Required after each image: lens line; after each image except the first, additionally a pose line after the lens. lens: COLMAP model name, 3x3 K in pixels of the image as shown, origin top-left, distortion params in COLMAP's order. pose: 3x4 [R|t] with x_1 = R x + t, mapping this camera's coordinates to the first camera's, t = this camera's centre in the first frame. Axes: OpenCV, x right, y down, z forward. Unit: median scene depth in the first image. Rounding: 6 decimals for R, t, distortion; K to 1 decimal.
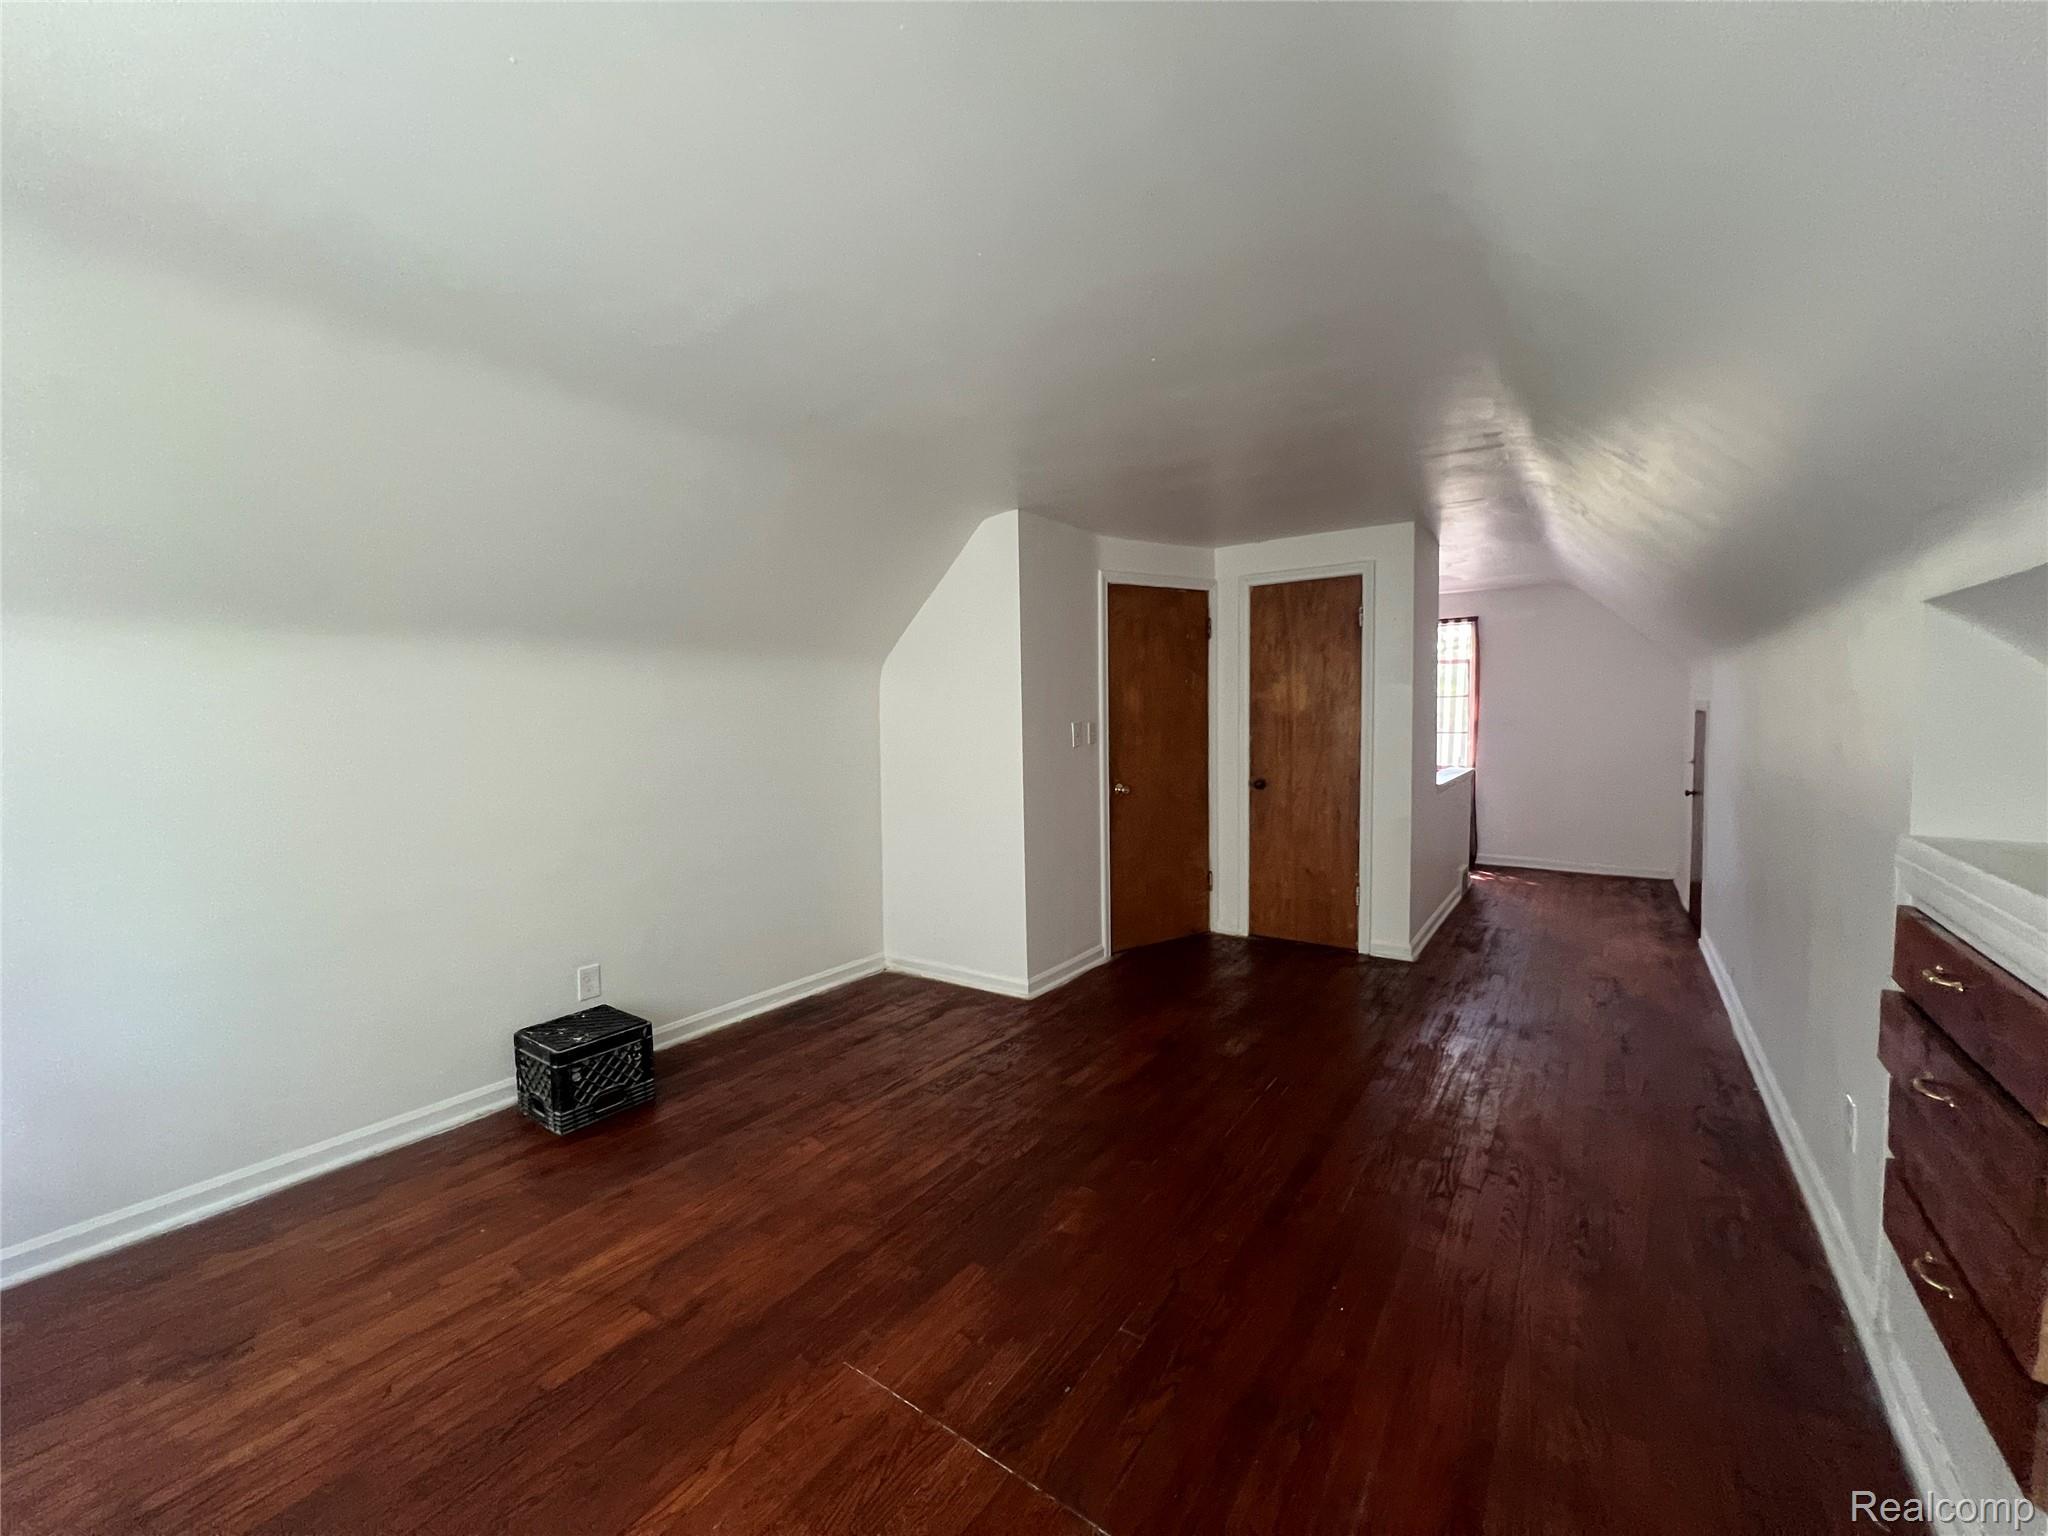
lens RADIAL K [[820.3, 0, 1019.4], [0, 820.3, 765.1], [0, 0, 1]] dist [0.000324, 0.000014]
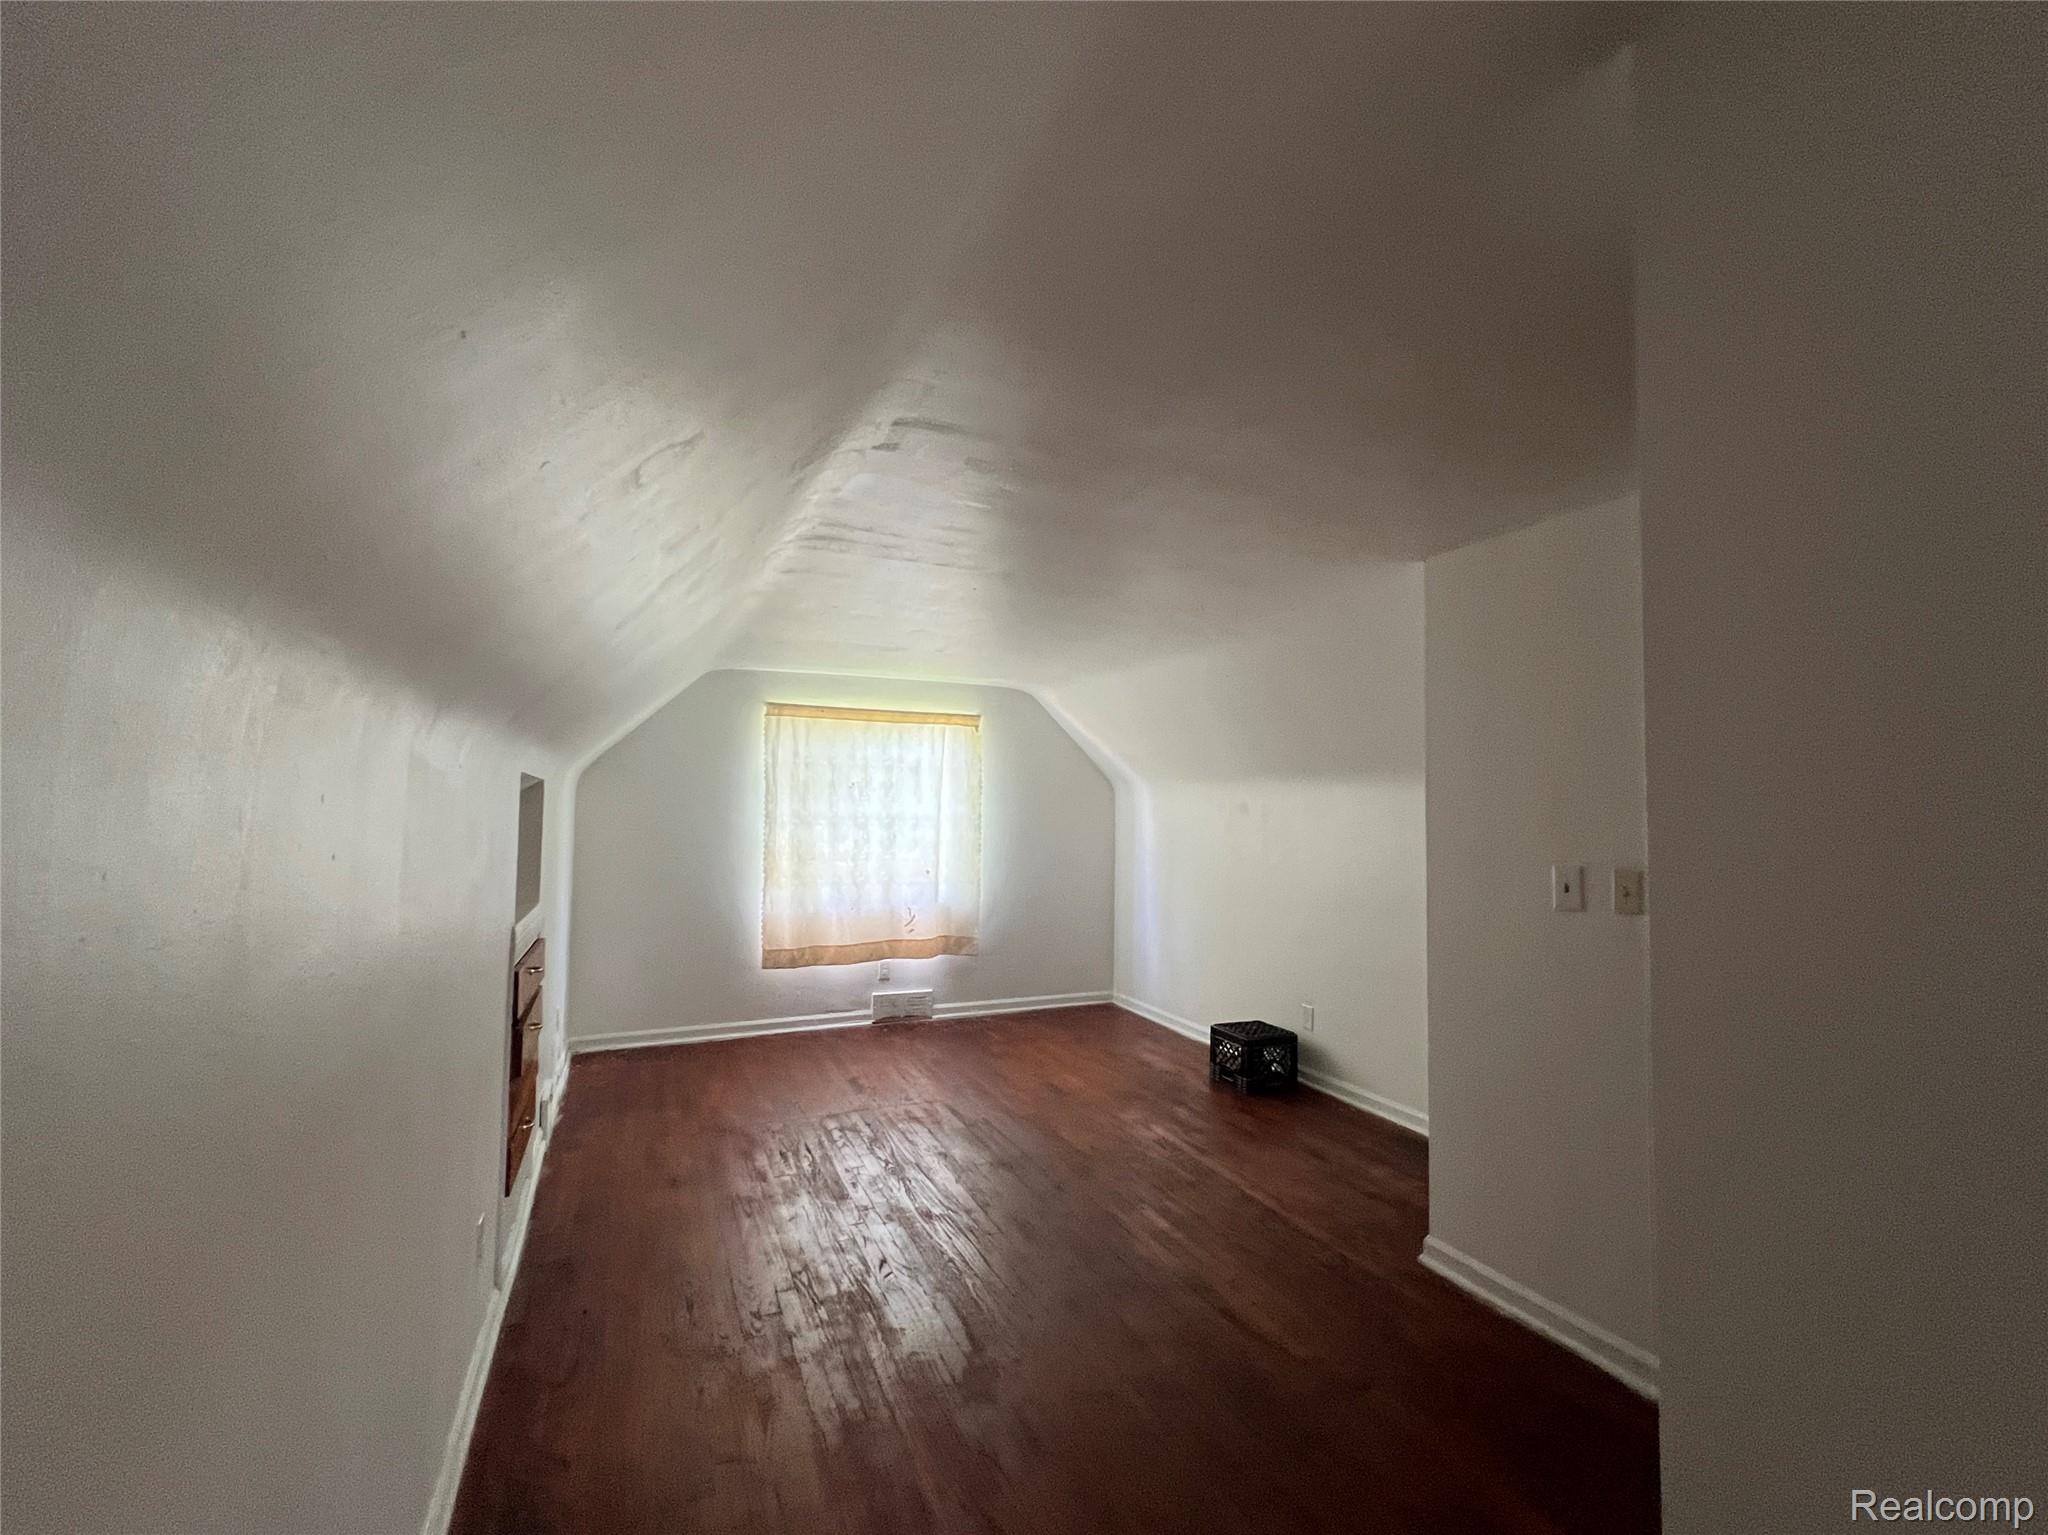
lens RADIAL K [[820.3, 0, 1019.7], [0, 820.3, 768.1], [0, 0, 1]] dist [0.000324, 0.000014]
pose [[-0.493428, -0.036673, -0.869013, 1.244753], [-0.057142, 0.998319, -0.009684, -0.157767], [0.867908, 0.044879, -0.494694, 1.623466]]
